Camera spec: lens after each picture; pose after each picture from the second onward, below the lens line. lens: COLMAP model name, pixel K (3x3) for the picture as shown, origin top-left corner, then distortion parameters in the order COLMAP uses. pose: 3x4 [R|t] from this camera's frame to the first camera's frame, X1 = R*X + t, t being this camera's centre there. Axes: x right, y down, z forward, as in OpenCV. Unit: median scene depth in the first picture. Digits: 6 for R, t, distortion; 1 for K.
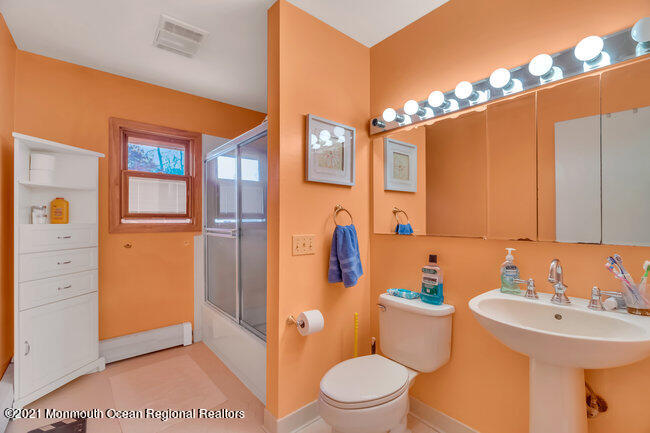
lens RADIAL K [[290.6, 0, 324.8], [0, 290.6, 216.8], [0, 0, 1]] dist [-0.003773, 0.000865]
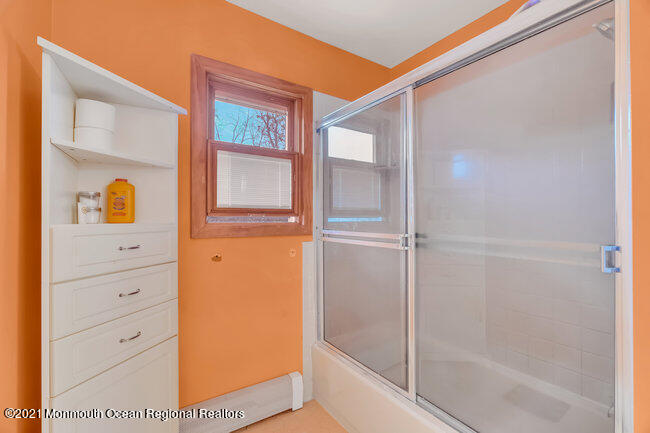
lens RADIAL K [[290.6, 0, 325.6], [0, 290.6, 217.3], [0, 0, 1]] dist [-0.003773, 0.000865]
pose [[0.994748, 0.003015, -0.102308, -0.382872], [-0.002553, 0.999986, 0.004648, 0.006968], [0.102321, -0.004363, 0.994742, 0.395753]]
